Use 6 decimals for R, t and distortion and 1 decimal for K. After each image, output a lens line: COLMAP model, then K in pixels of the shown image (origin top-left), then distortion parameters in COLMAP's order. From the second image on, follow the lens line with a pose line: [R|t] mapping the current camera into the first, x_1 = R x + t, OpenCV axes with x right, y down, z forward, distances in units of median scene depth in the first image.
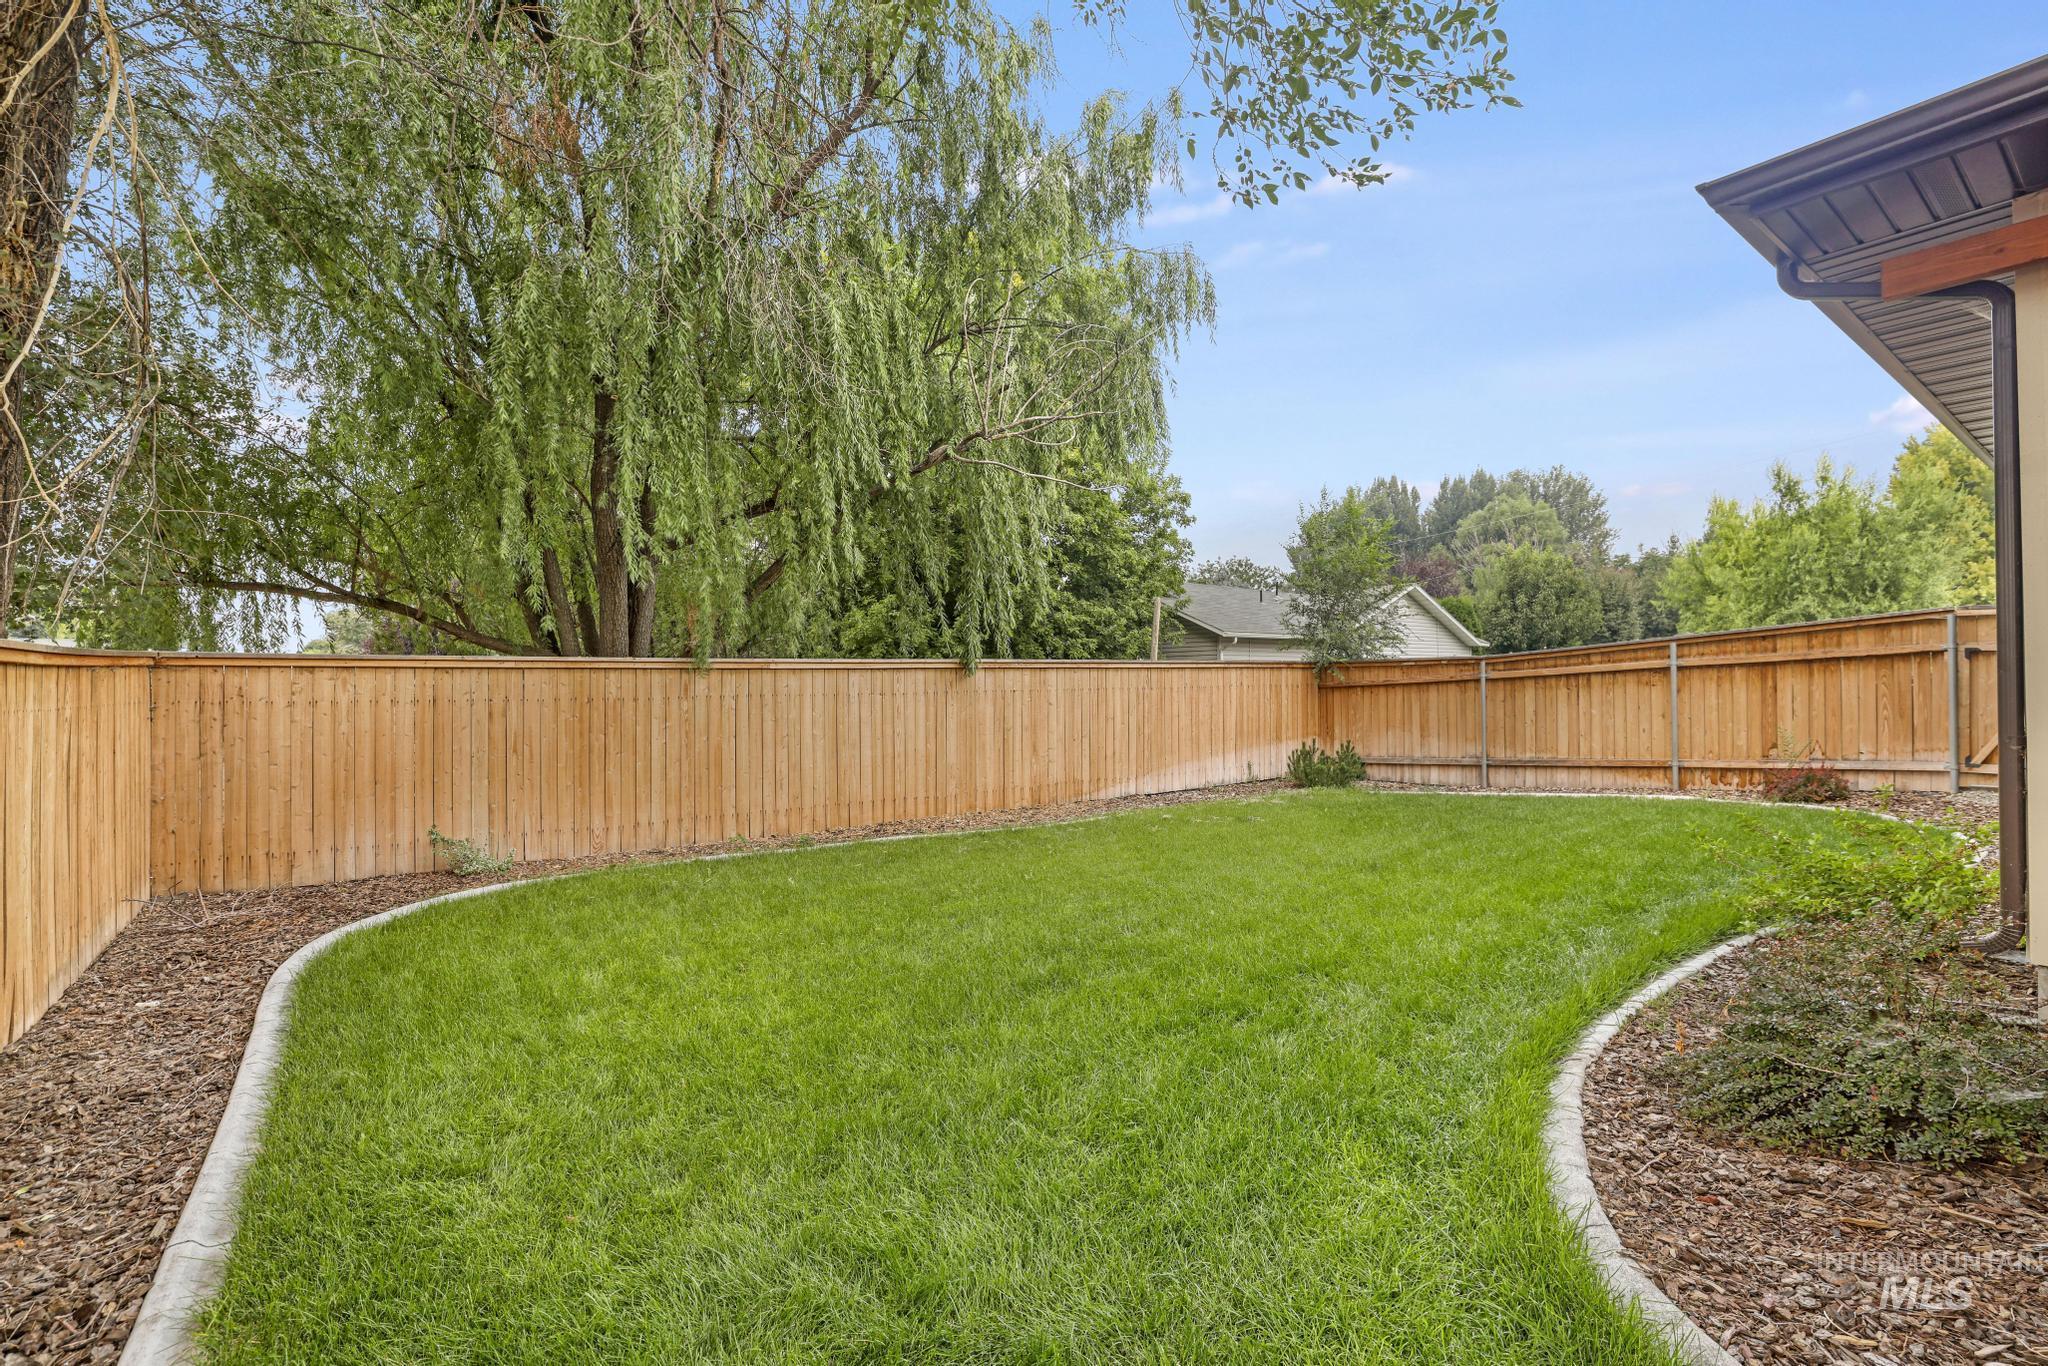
lens RADIAL K [[904.9, 0, 1011.9], [0, 904.9, 684.0], [0, 0, 1]] dist [0.004149, 0.001872]
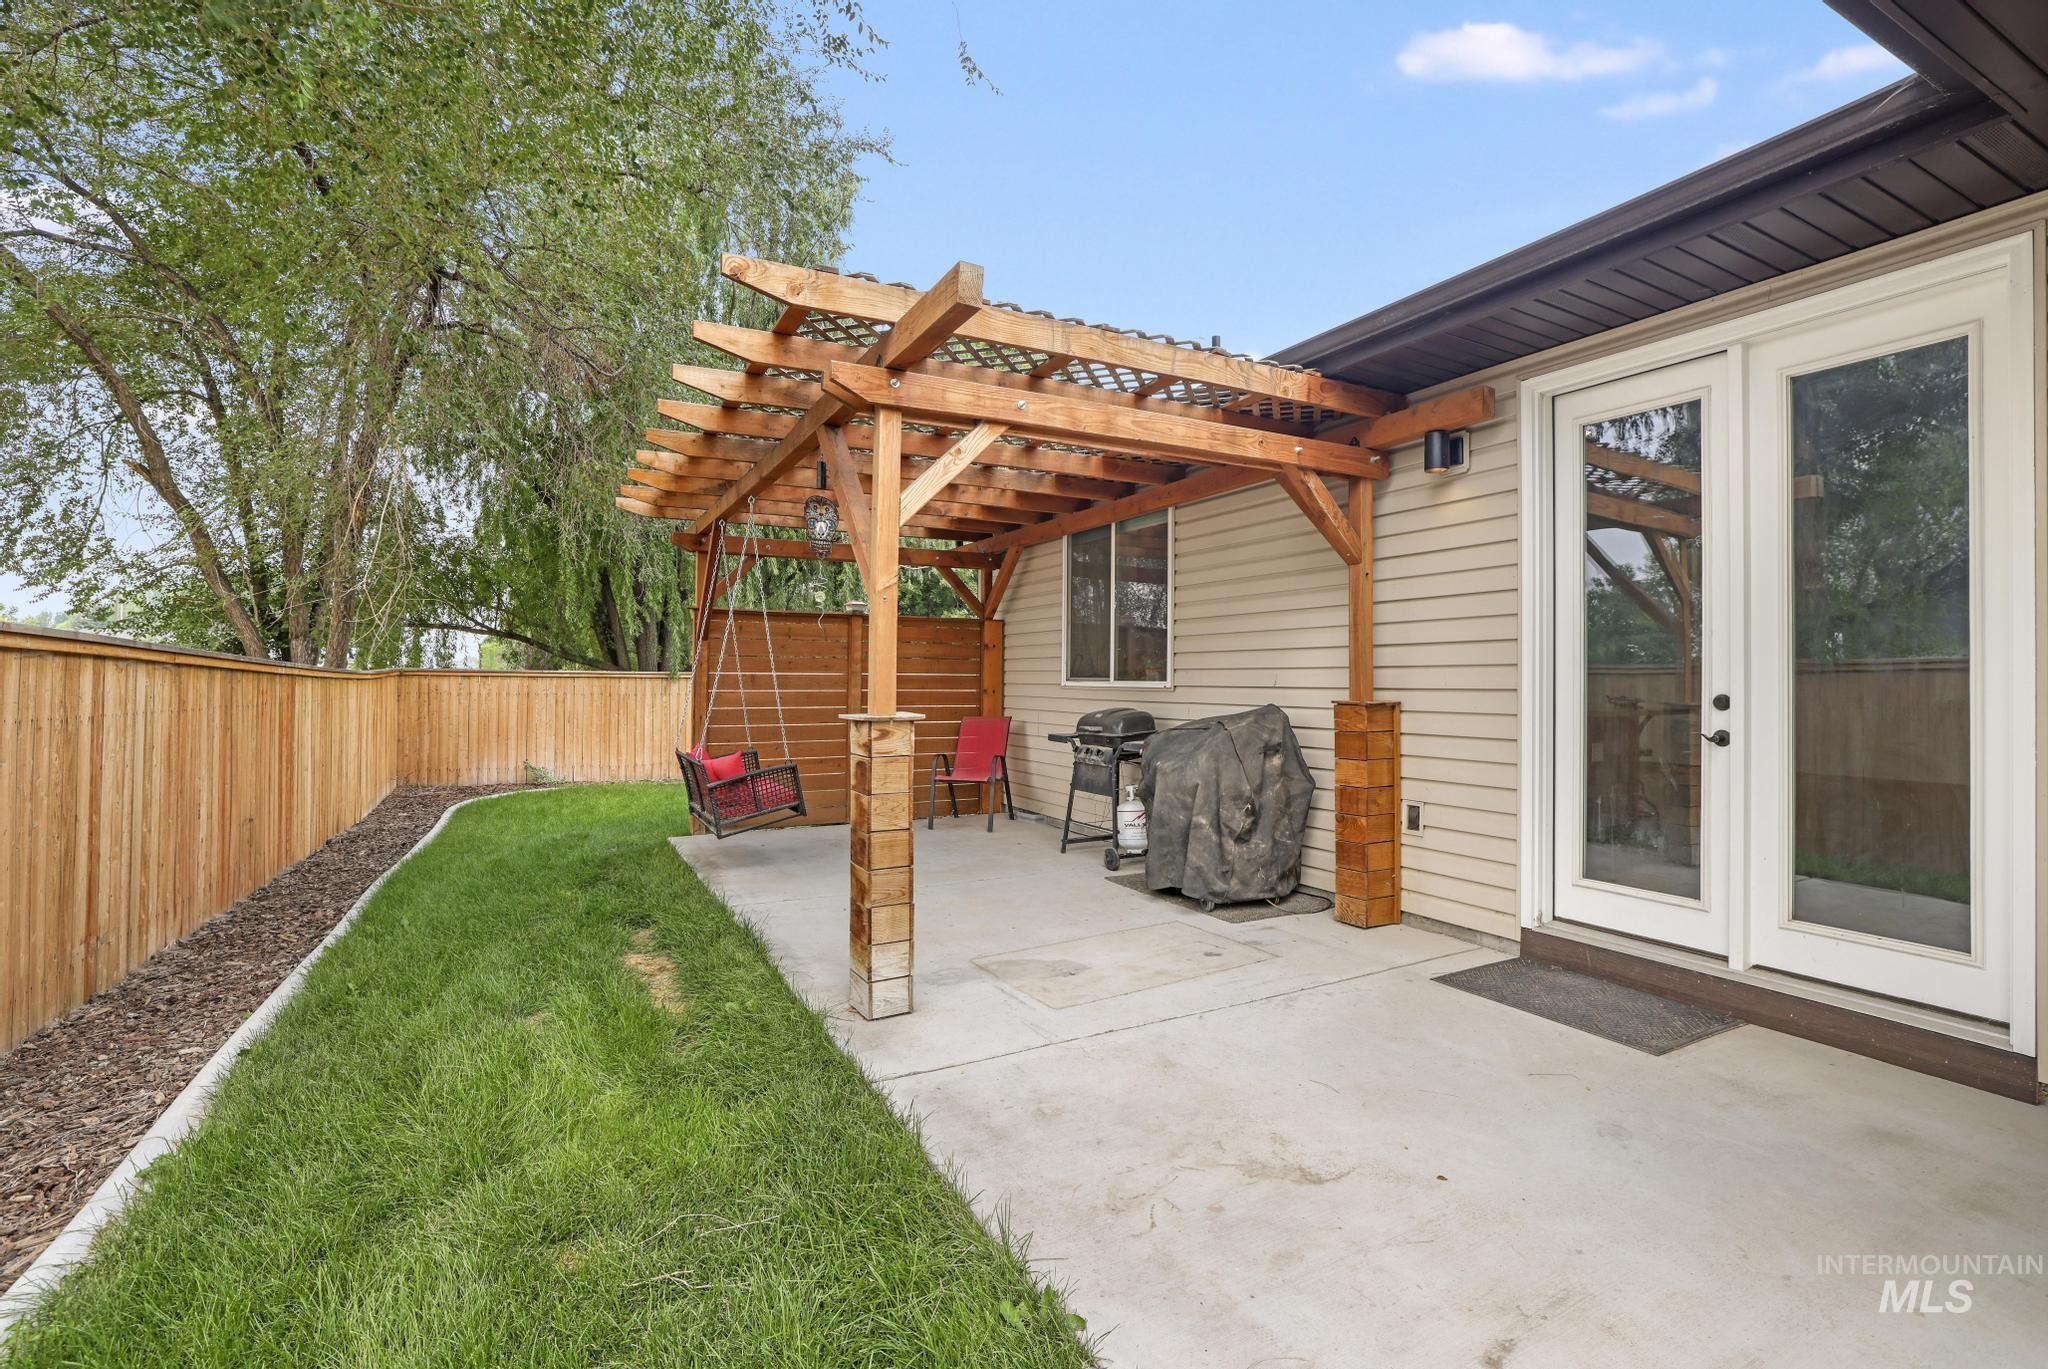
lens RADIAL K [[904.9, 0, 1030.6], [0, 904.9, 671.5], [0, 0, 1]] dist [0.004149, 0.001872]
pose [[0.993528, 0.015827, -0.112481, 0.633857], [-0.016561, 0.999847, -0.005595, -0.036450], [0.112376, 0.007421, 0.993638, -0.786427]]
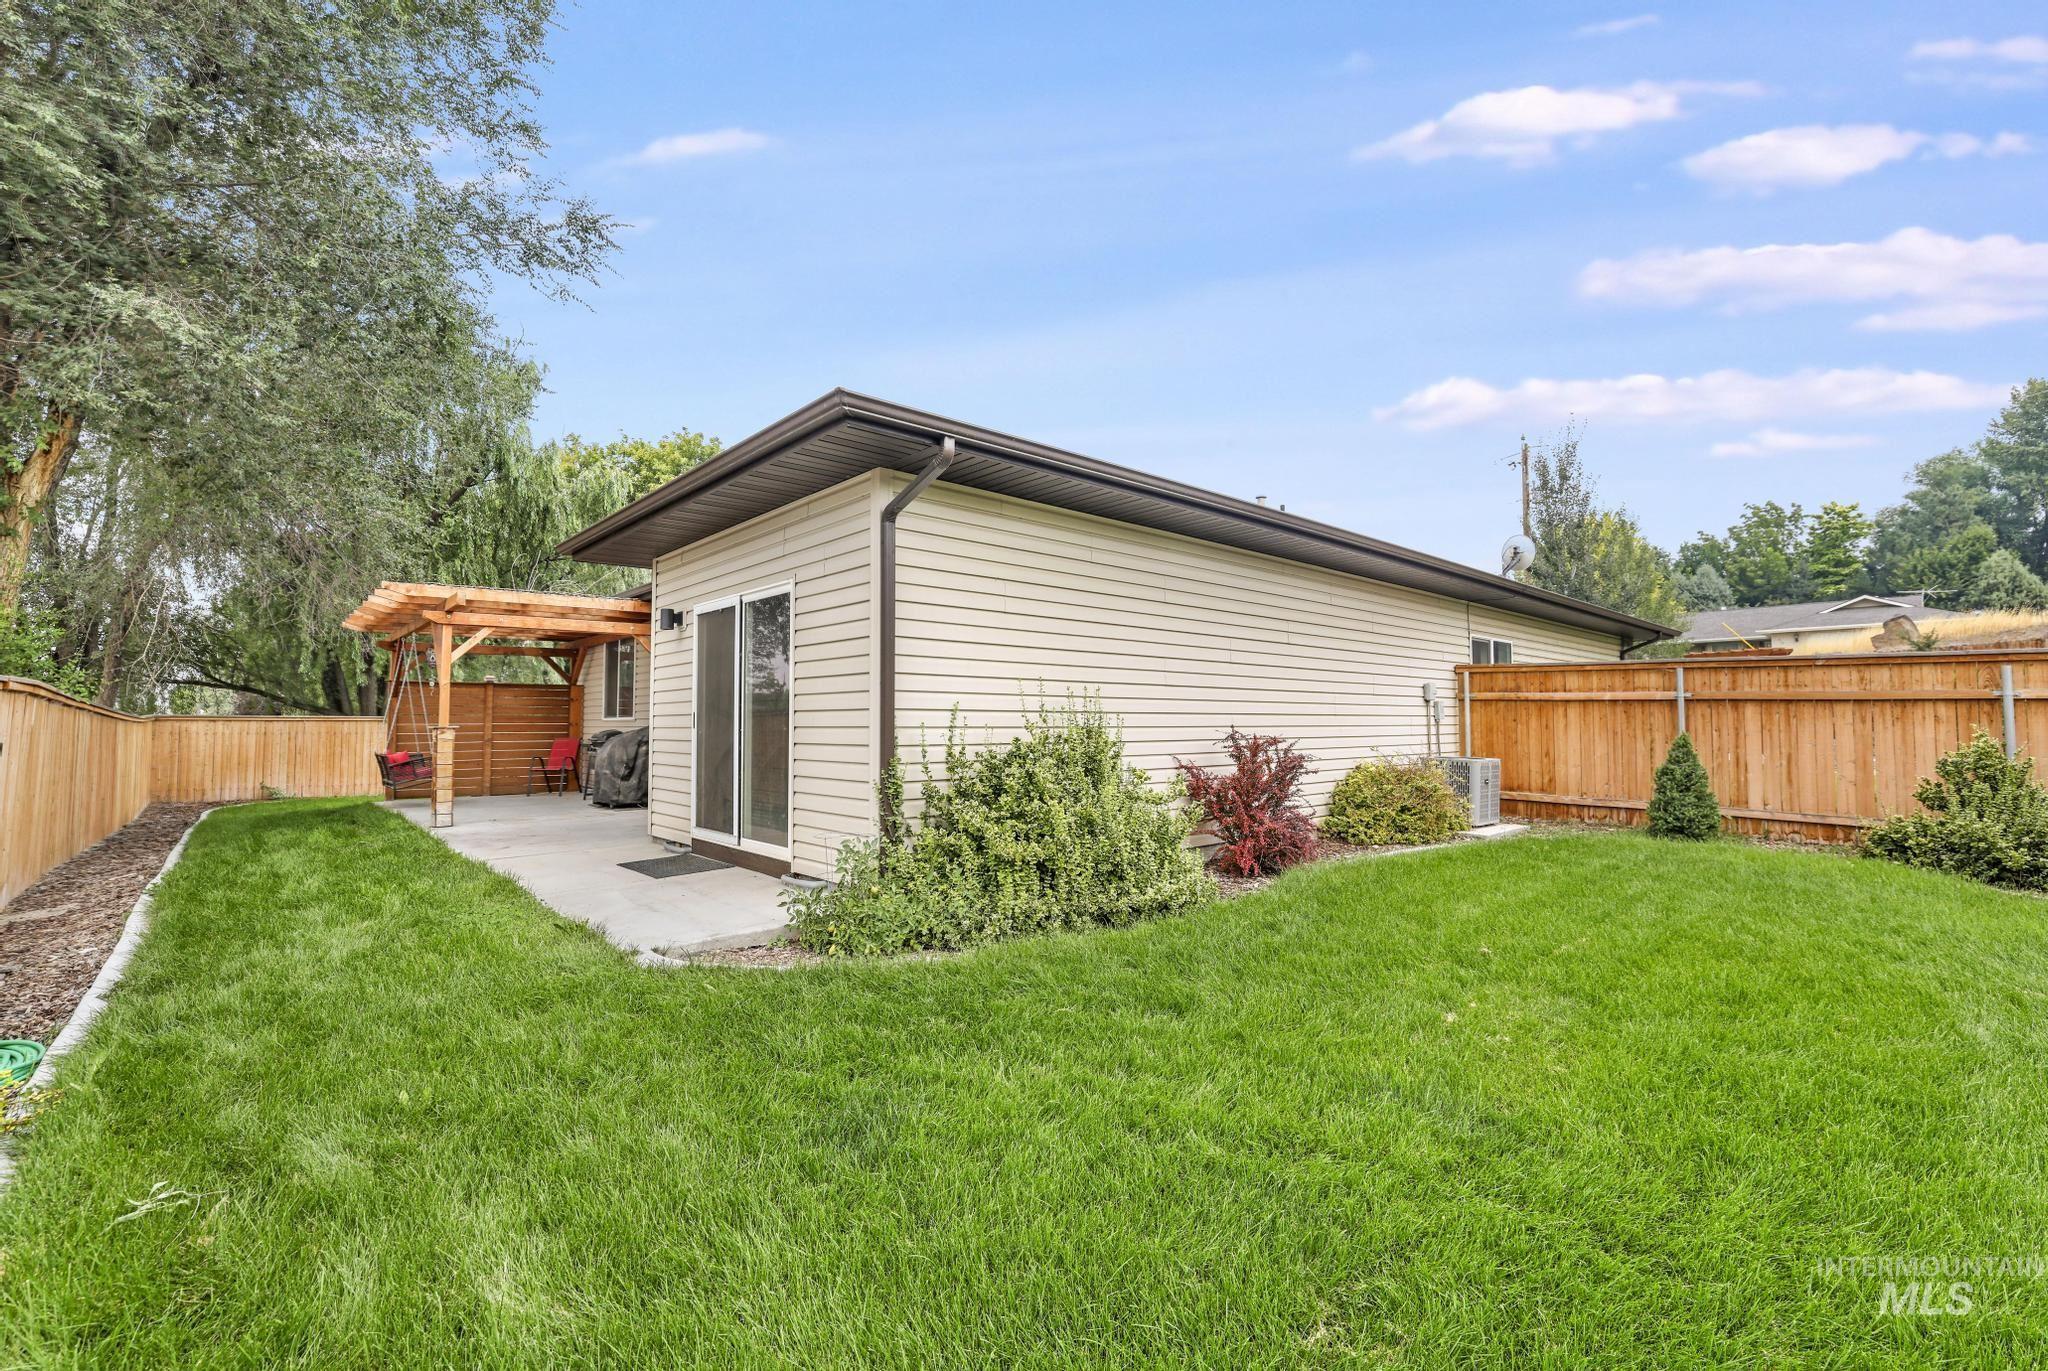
lens RADIAL K [[904.9, 0, 1023.6], [0, 904.9, 692.8], [0, 0, 1]] dist [0.004149, 0.001872]
pose [[0.994414, 0.012769, 0.104774, 1.237612], [-0.009246, 0.999378, -0.034040, -0.028354], [-0.105143, 0.032881, 0.993913, -1.799573]]
